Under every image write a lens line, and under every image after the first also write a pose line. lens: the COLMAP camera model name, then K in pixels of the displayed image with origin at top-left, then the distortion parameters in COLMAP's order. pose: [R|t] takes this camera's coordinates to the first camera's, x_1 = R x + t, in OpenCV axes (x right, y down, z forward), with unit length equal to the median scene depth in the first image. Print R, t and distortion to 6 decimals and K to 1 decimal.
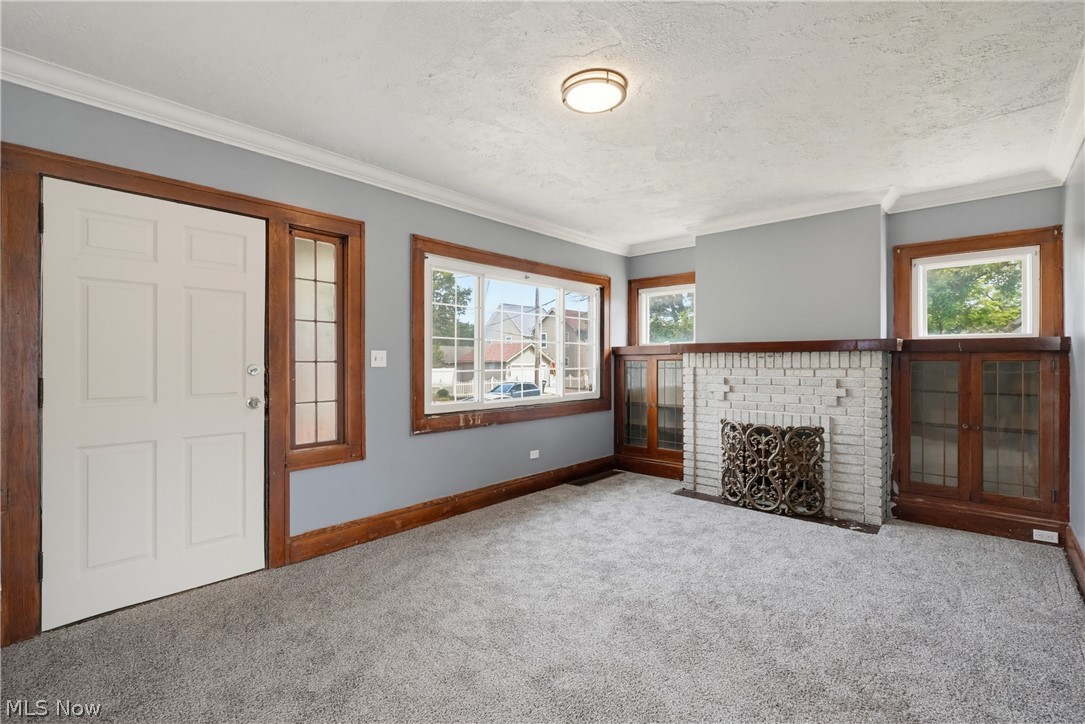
lens RADIAL K [[489.6, 0, 546.8], [0, 489.6, 358.0], [0, 0, 1]] dist [0.002251, 0.000150]
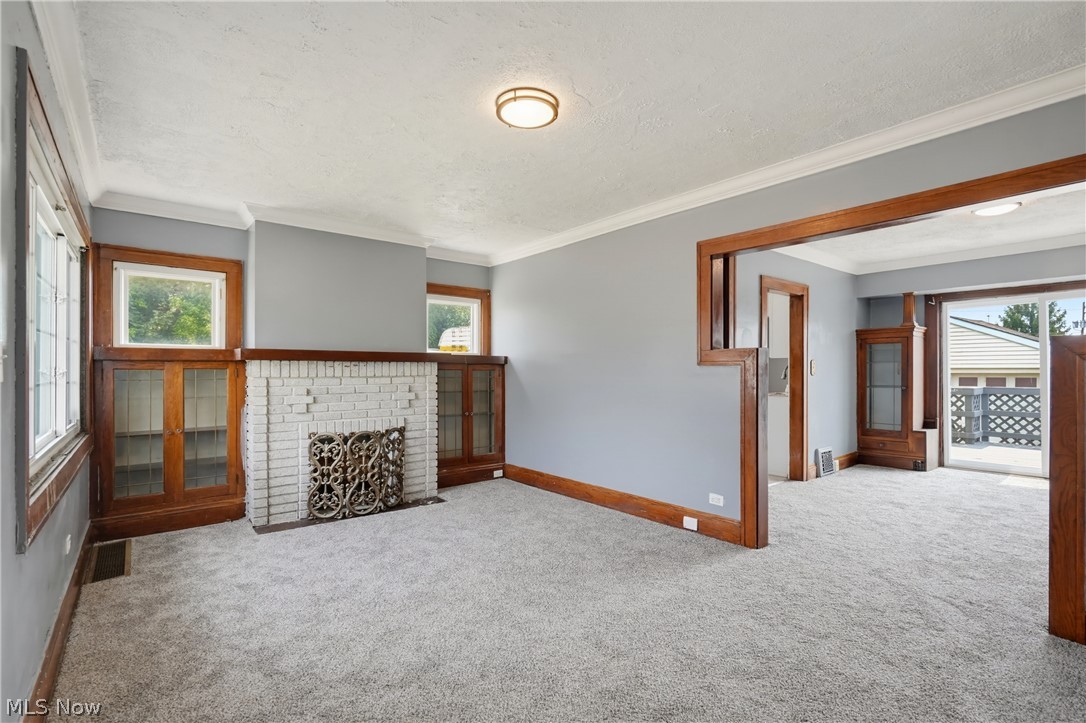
lens RADIAL K [[503.1, 0, 540.5], [0, 503.1, 369.0], [0, 0, 1]] dist [-0.003129, -0.000160]
pose [[0.166095, 0.004581, 0.986099, -0.582355], [-0.005957, 0.999976, -0.003642, 0.006269], [-0.986092, -0.005269, 0.166118, 0.489024]]
